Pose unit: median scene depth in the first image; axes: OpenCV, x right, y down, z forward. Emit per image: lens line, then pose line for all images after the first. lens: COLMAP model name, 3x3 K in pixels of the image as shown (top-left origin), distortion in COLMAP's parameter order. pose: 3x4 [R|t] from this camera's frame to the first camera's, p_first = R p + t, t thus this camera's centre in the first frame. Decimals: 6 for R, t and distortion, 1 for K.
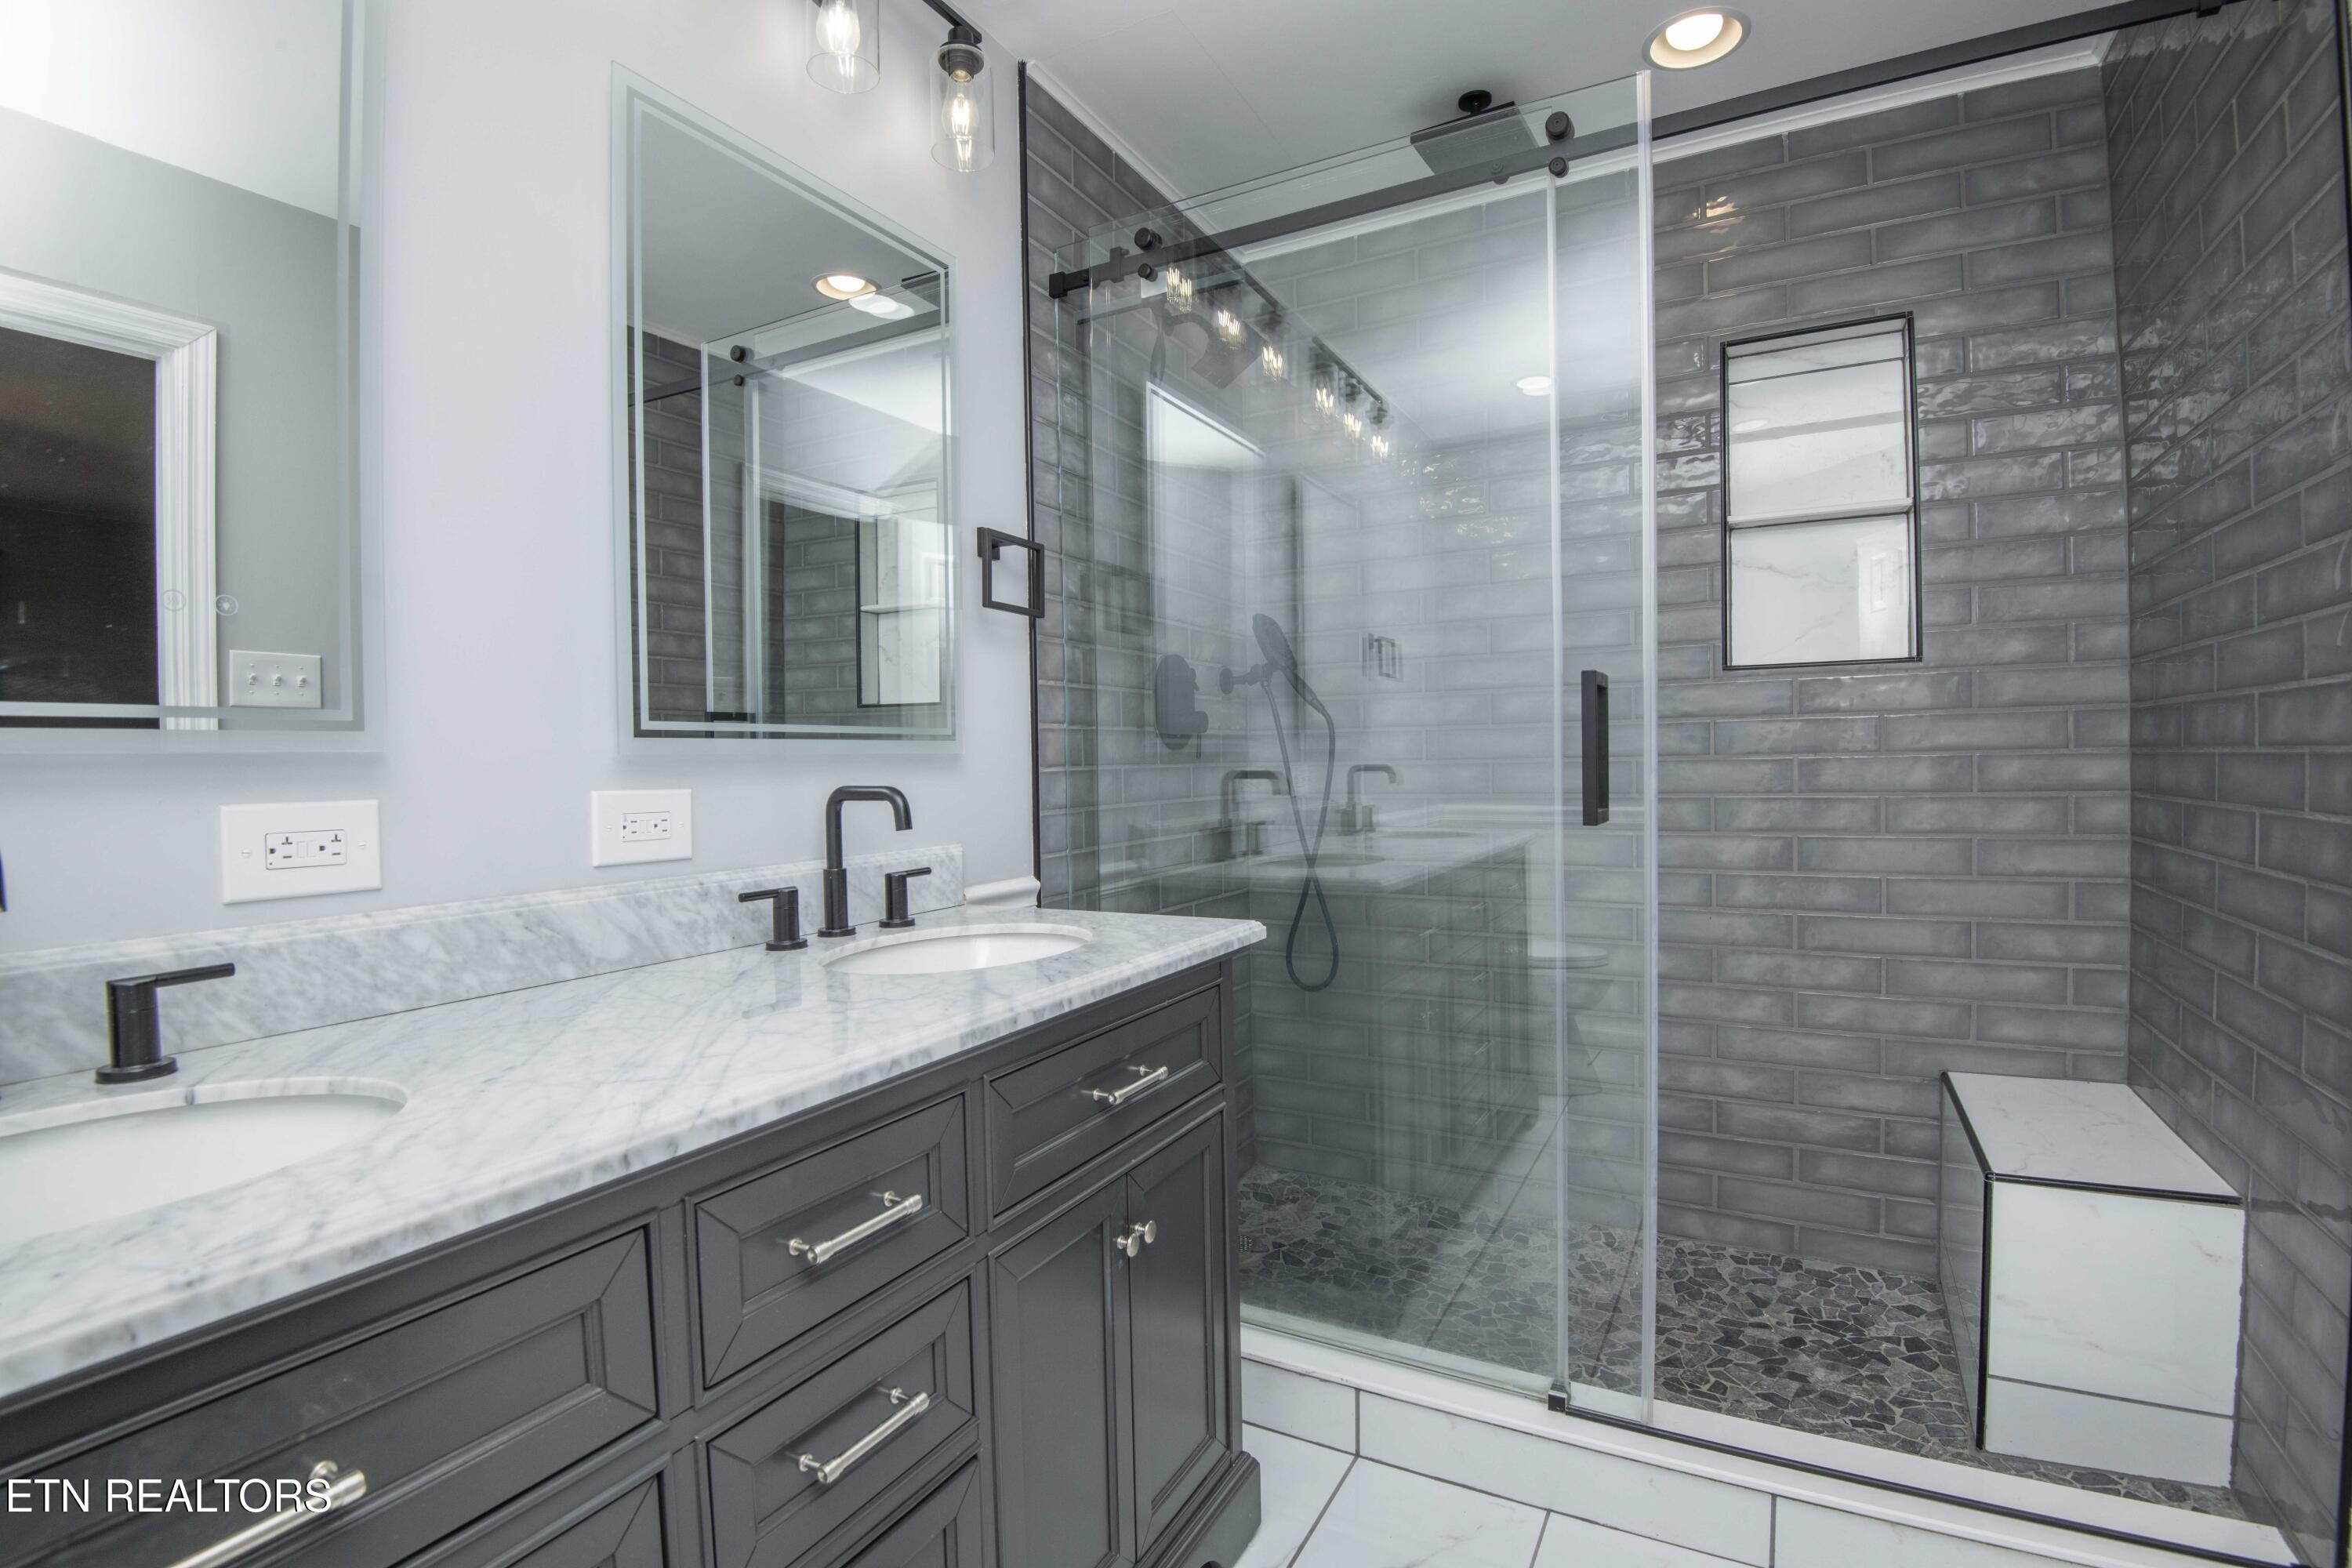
lens RADIAL K [[1091.4, 0, 1183.6], [0, 1091.4, 787.1], [0, 0, 1]] dist [-0.003940, -0.022793]
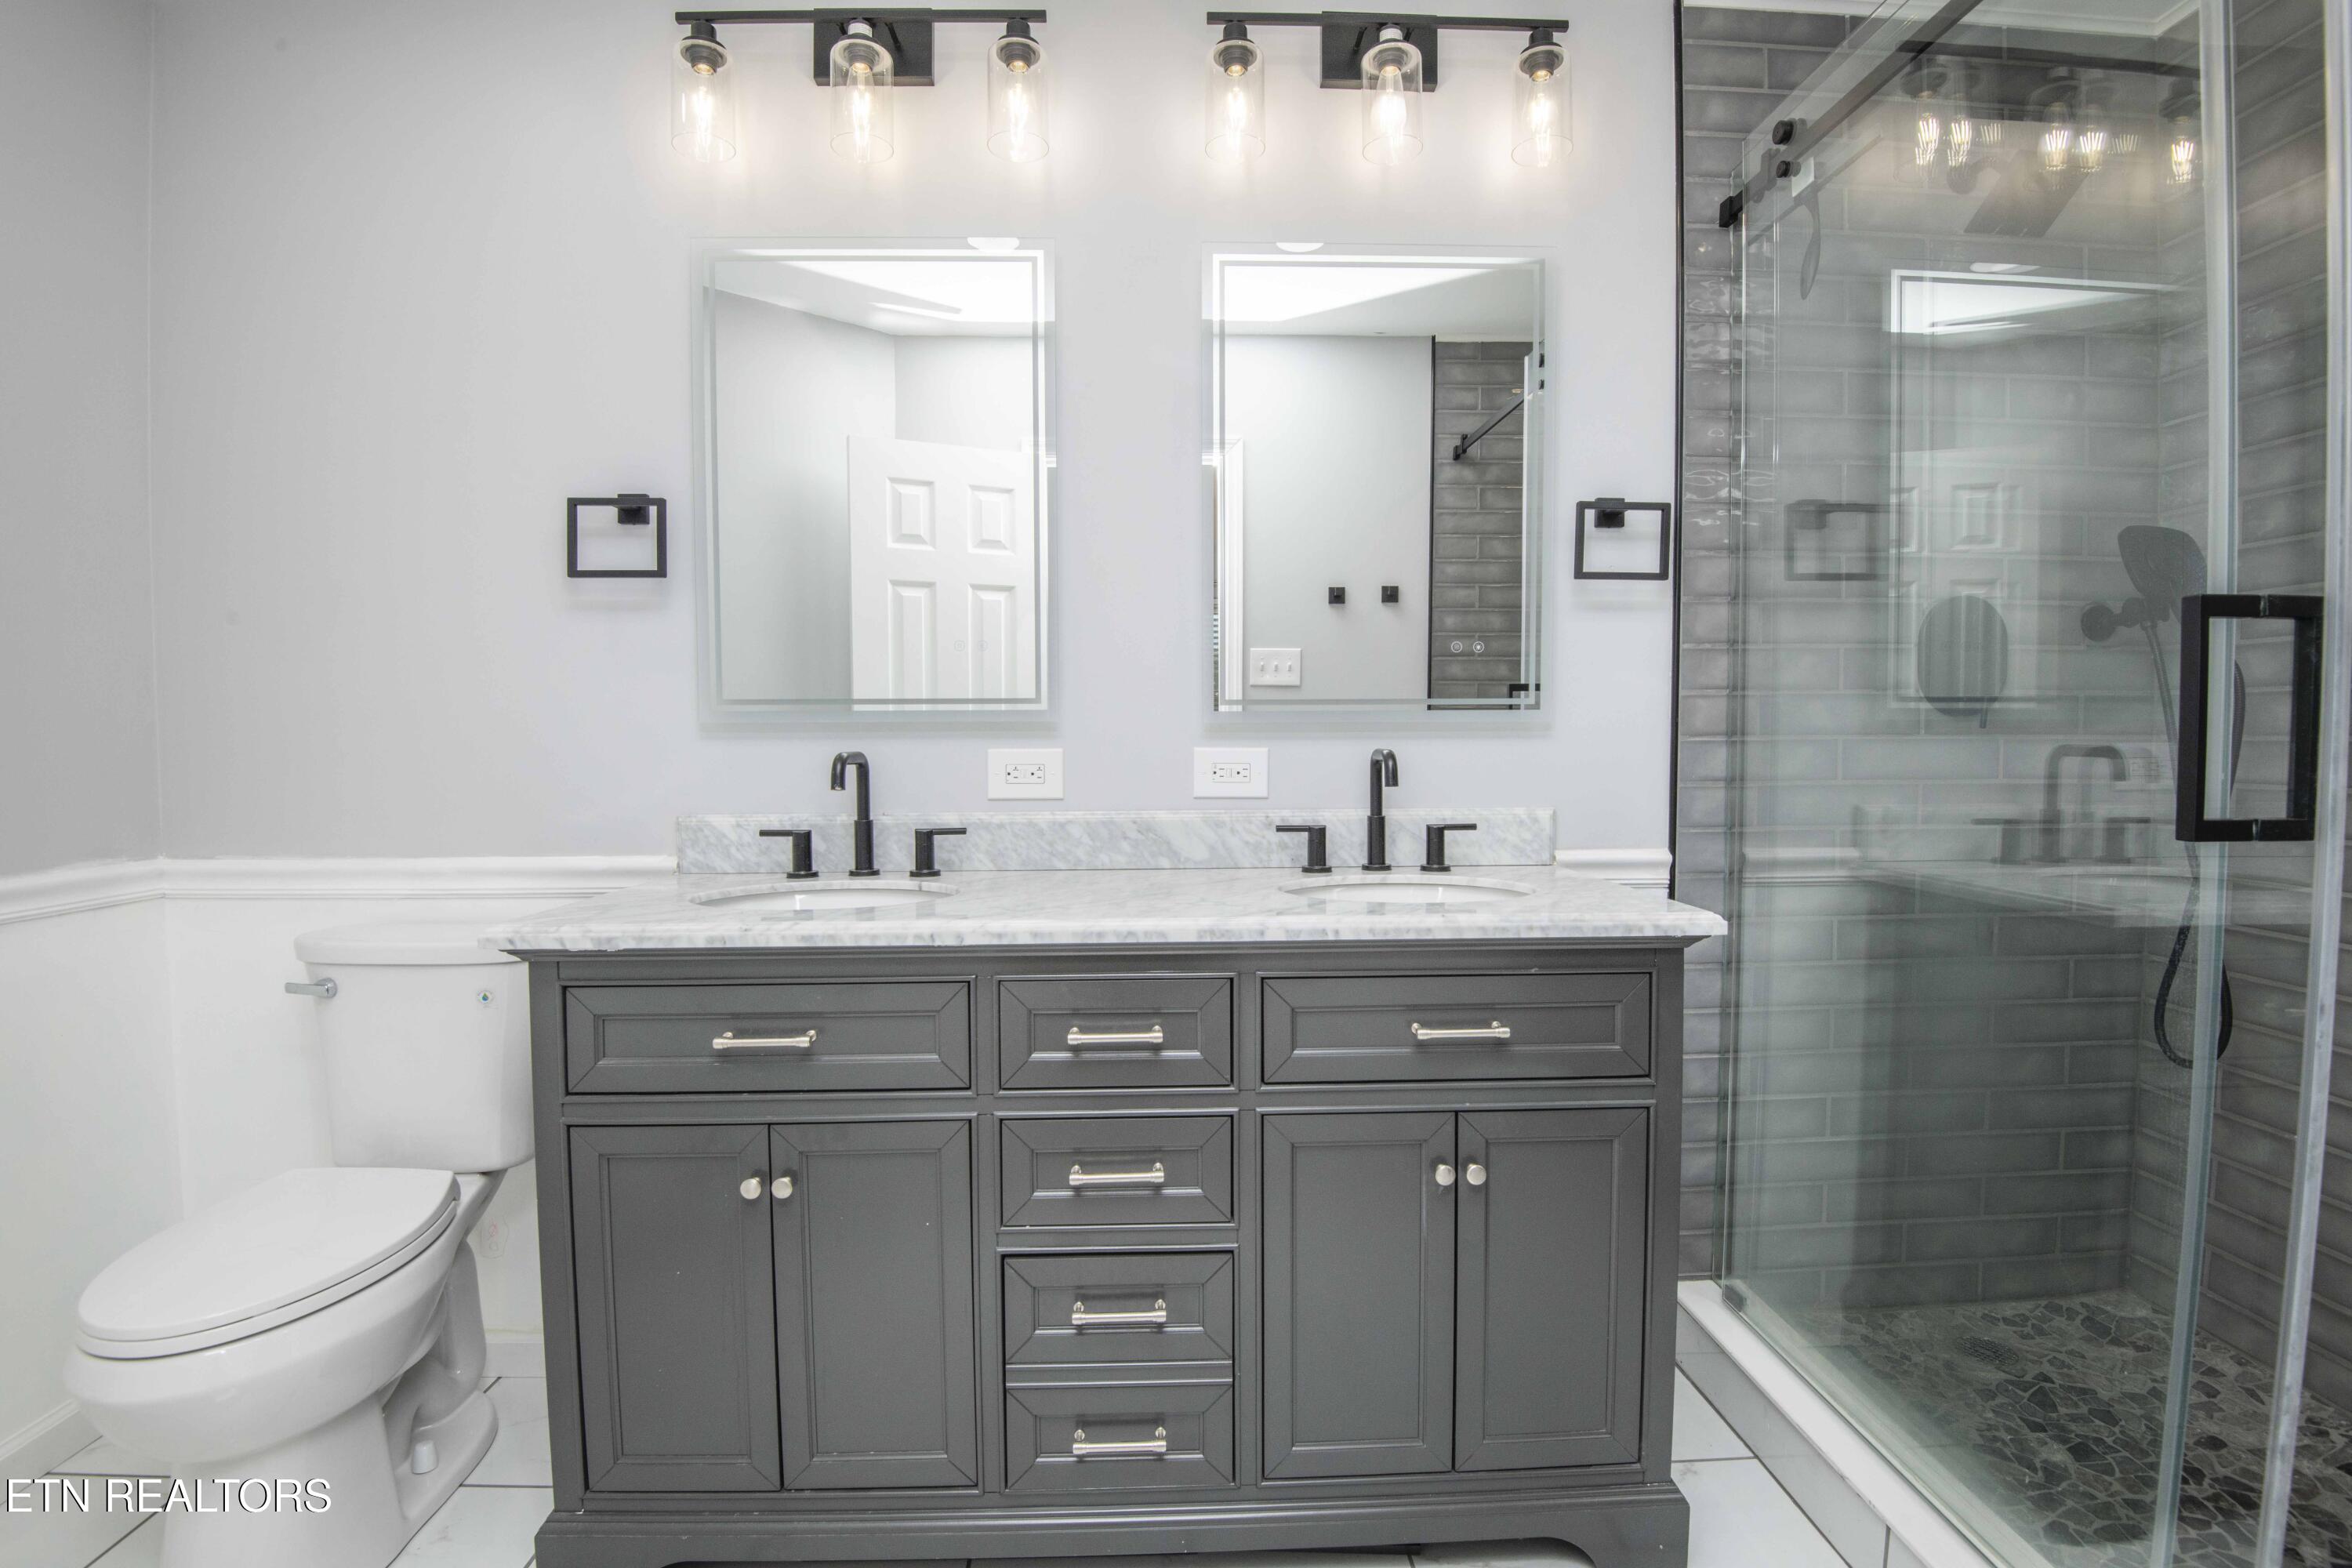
lens RADIAL K [[1091.4, 0, 1183.6], [0, 1091.4, 787.1], [0, 0, 1]] dist [-0.003940, -0.022793]
pose [[0.509943, 0.054910, -0.858454, 0.711821], [-0.025560, 0.998487, 0.048684, -0.013521], [0.859828, -0.002884, 0.510575, 0.211522]]
